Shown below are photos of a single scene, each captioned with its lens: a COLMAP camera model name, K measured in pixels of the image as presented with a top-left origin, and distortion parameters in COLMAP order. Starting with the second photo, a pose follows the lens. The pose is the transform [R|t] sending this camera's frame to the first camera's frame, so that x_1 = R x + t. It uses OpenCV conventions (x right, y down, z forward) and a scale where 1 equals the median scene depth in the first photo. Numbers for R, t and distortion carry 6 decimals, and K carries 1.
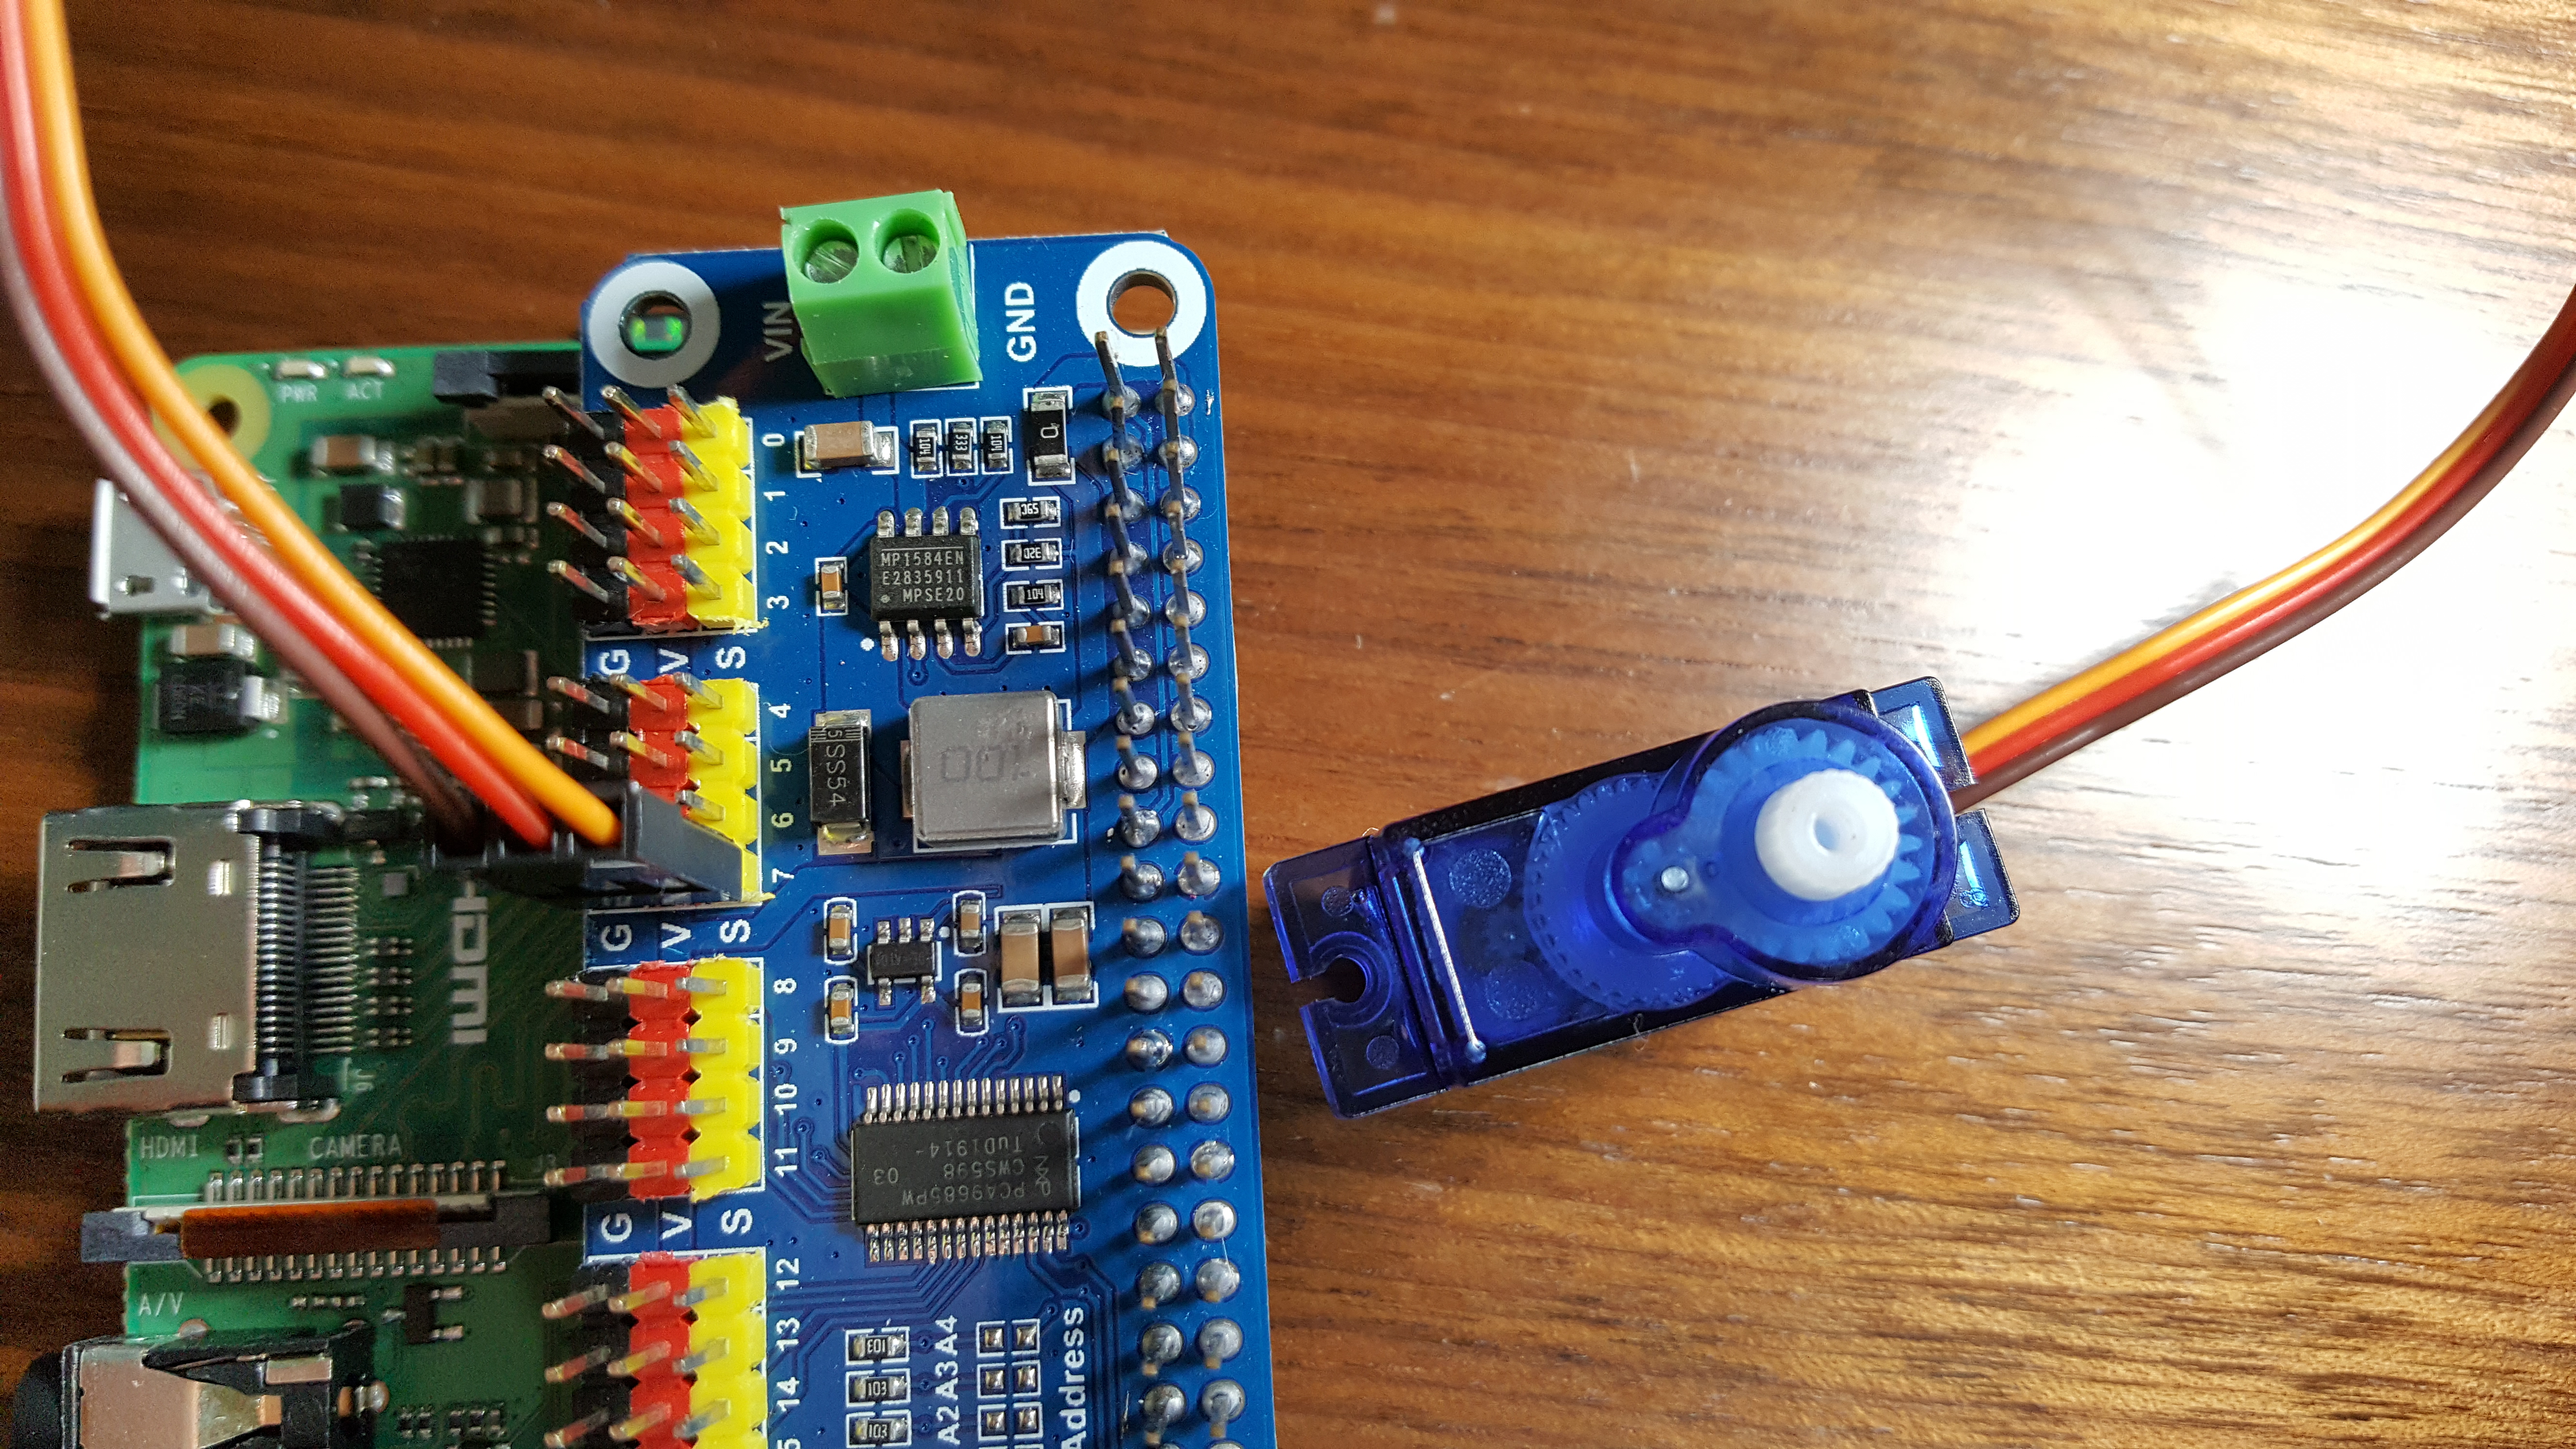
lens RADIAL K [[2035.2, 0, 1277.3], [0, 2035.2, 743.5], [0, 0, 1]] dist [0.201659, -0.605419]
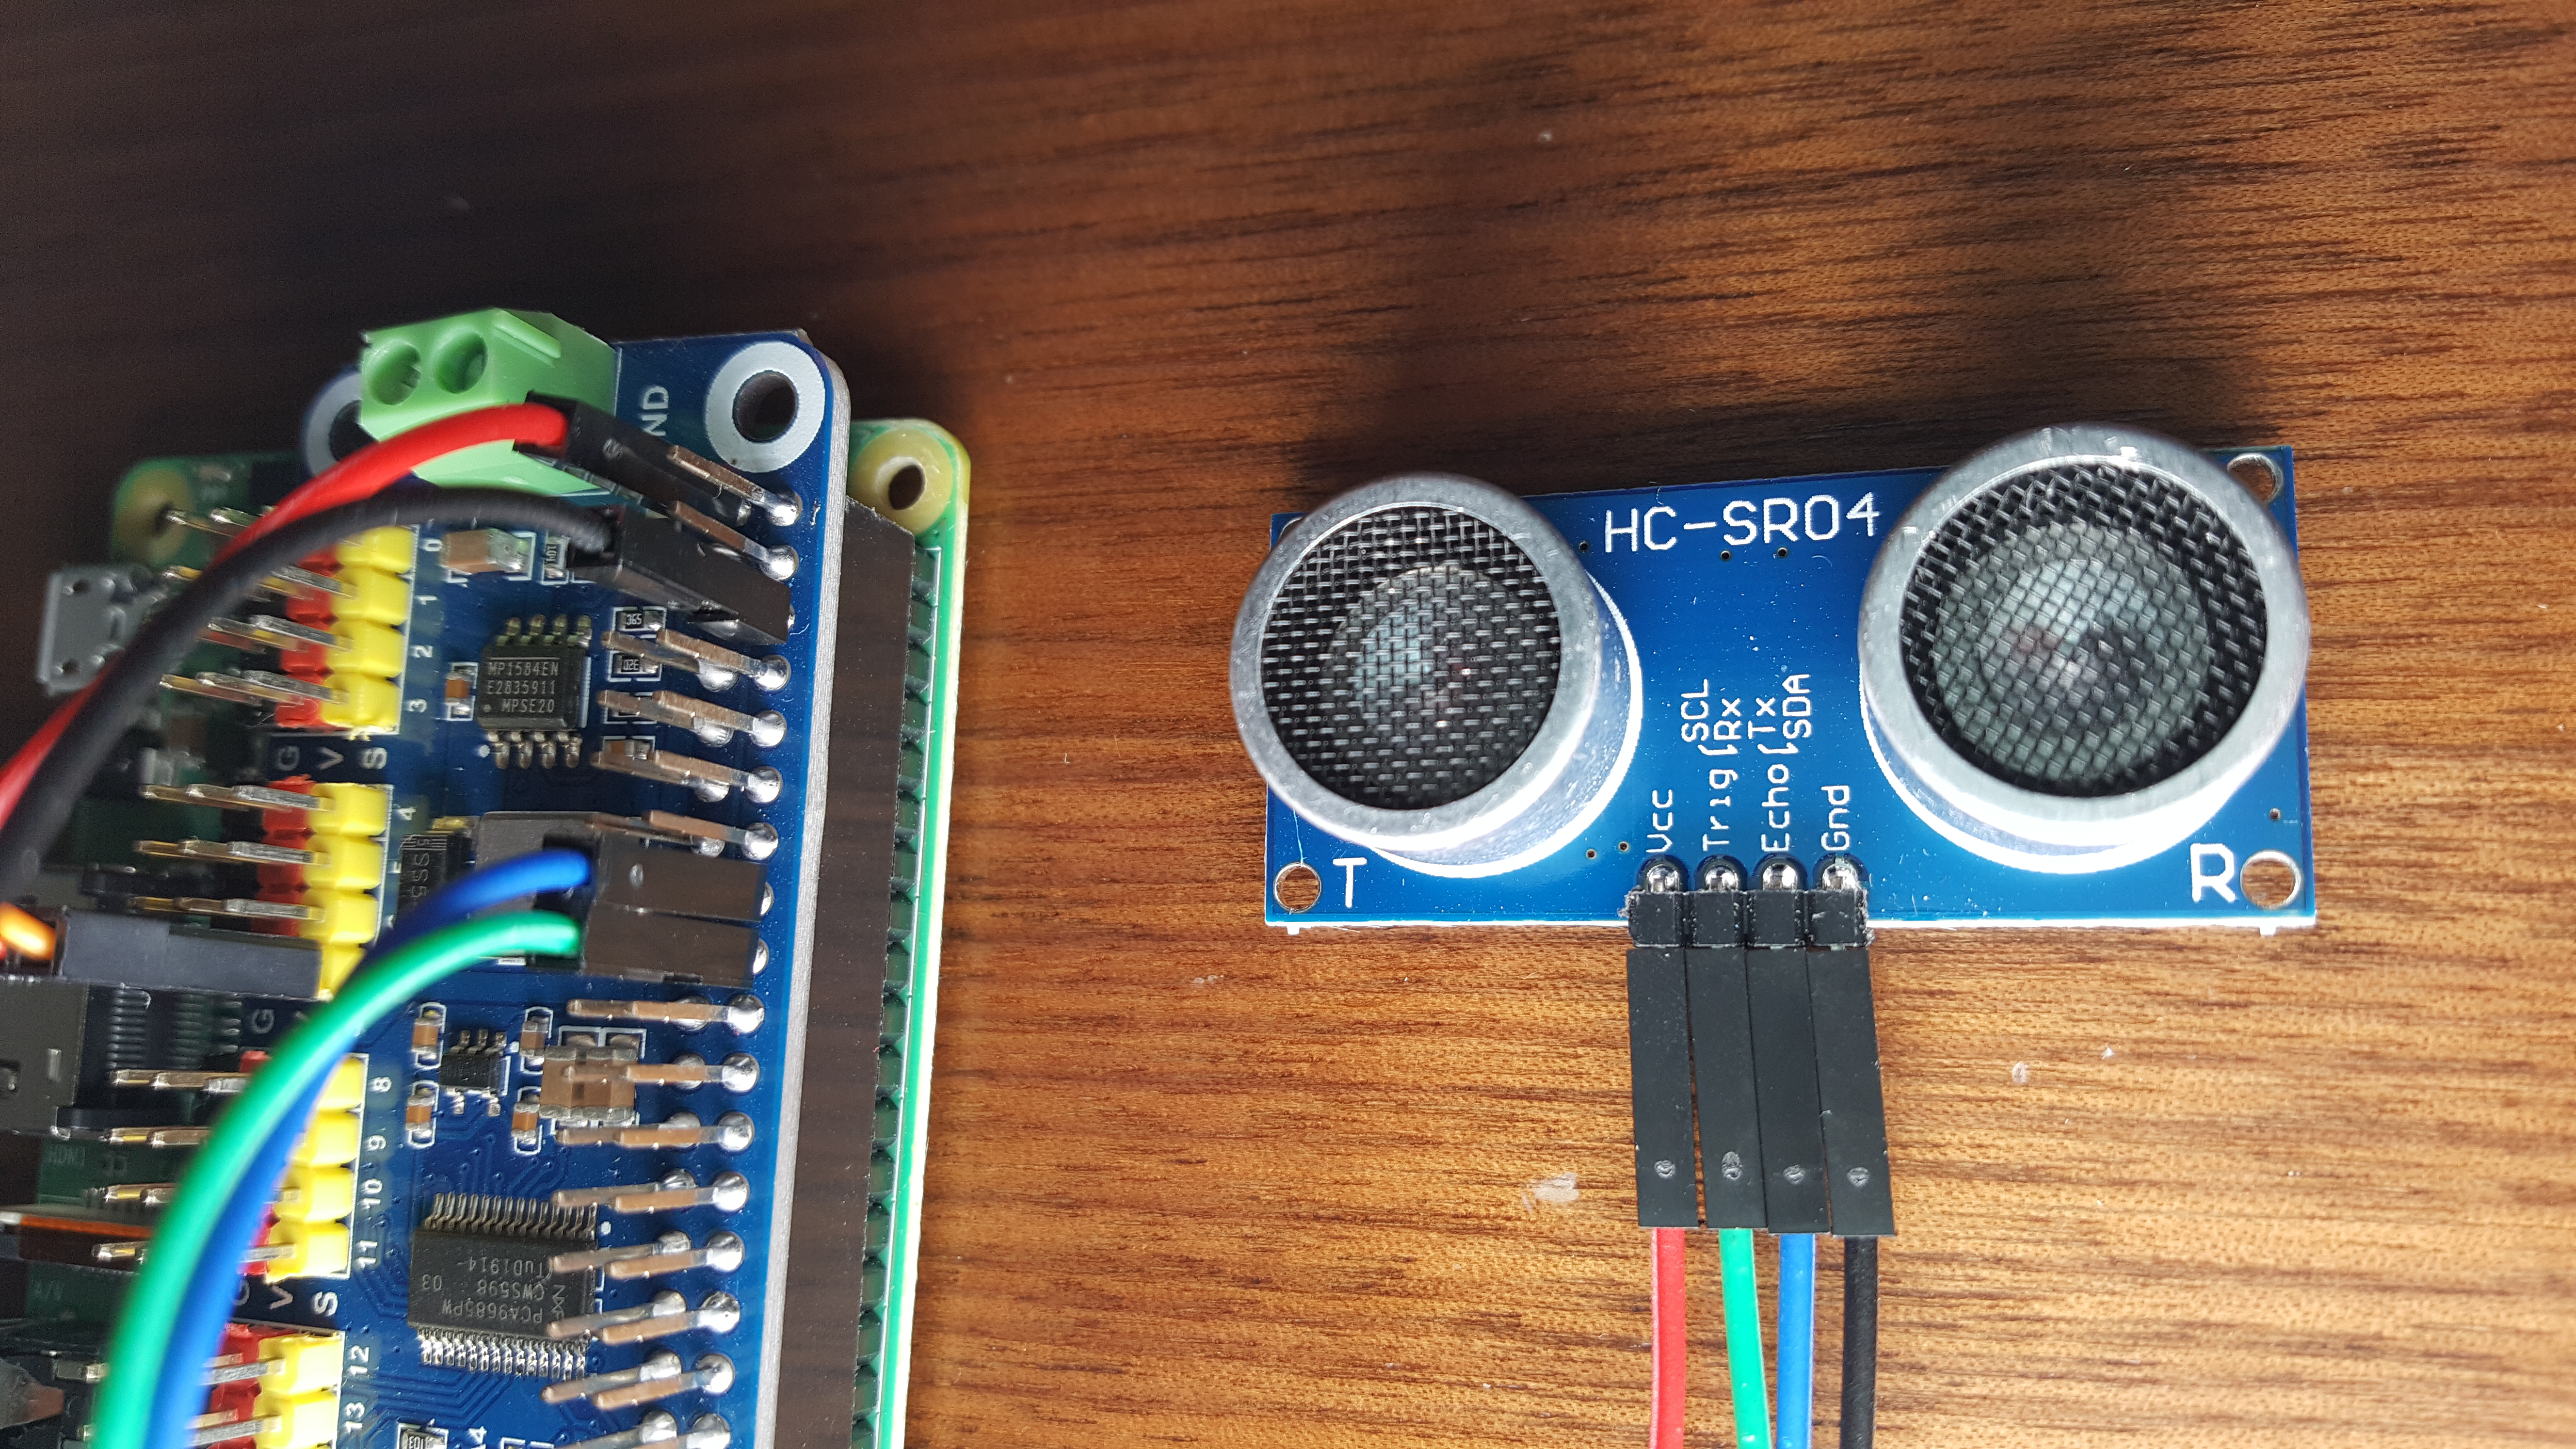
lens RADIAL K [[2035.2, 0, 1277.3], [0, 2035.2, 743.5], [0, 0, 1]] dist [0.201659, -0.605419]
pose [[0.953960, 0.041730, -0.297016, 0.487559], [-0.037275, 0.999092, 0.020651, -0.090362], [0.297608, -0.008629, 0.954649, 0.152707]]
